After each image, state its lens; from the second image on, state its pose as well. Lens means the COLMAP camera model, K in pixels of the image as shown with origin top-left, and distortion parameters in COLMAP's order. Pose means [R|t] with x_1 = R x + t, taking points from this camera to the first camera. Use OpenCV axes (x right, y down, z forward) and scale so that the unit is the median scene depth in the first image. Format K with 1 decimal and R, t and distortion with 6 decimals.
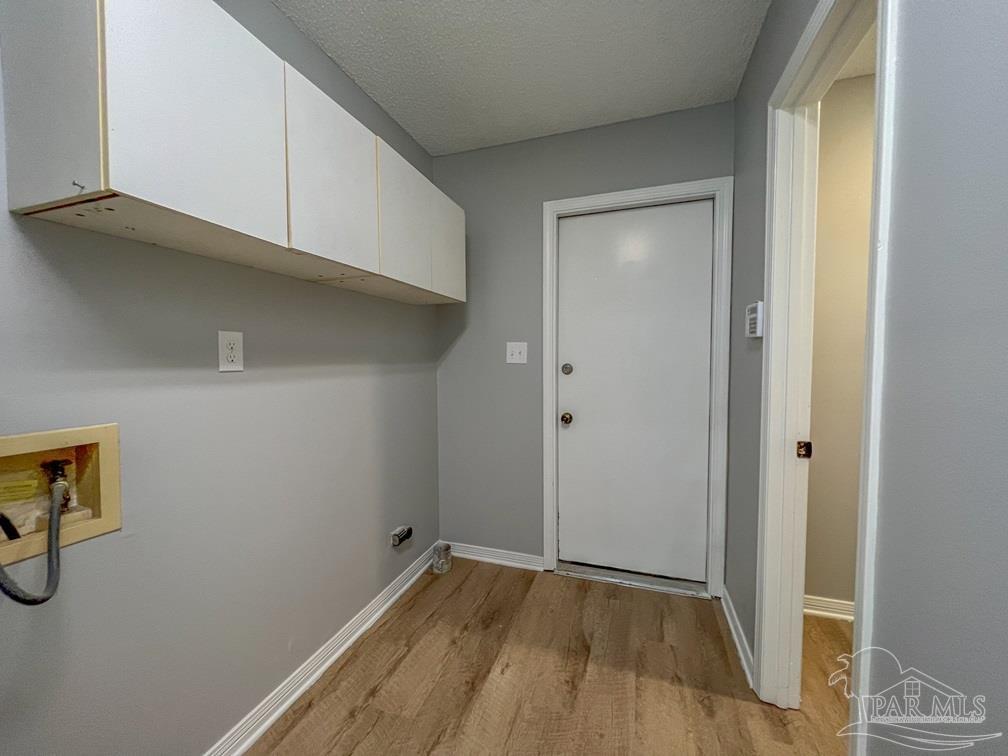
lens RADIAL K [[400.1, 0, 504.0], [0, 400.1, 378.0], [0, 0, 1]] dist [0.011325, -0.006195]
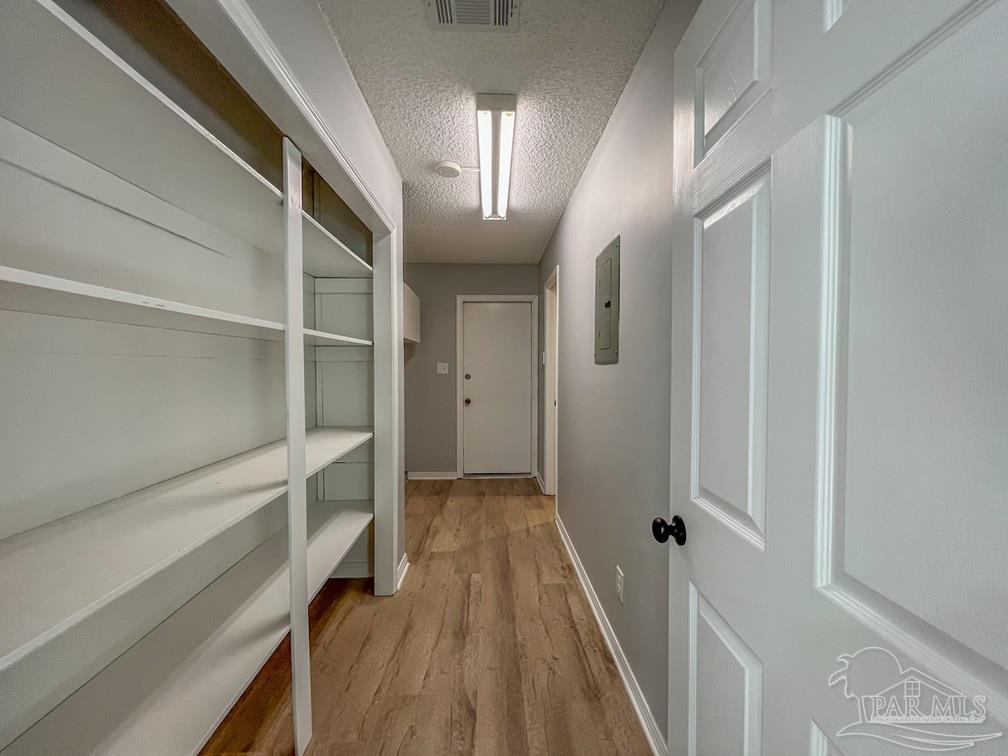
lens RADIAL K [[404.9, 0, 504.0], [0, 404.9, 378.0], [0, 0, 1]] dist [0.000006, -0.000002]
pose [[0.937063, -0.002439, 0.349151, -0.433528], [0.011048, 0.999682, -0.022667, 0.036455], [-0.348985, 0.025098, 0.936792, -1.098336]]
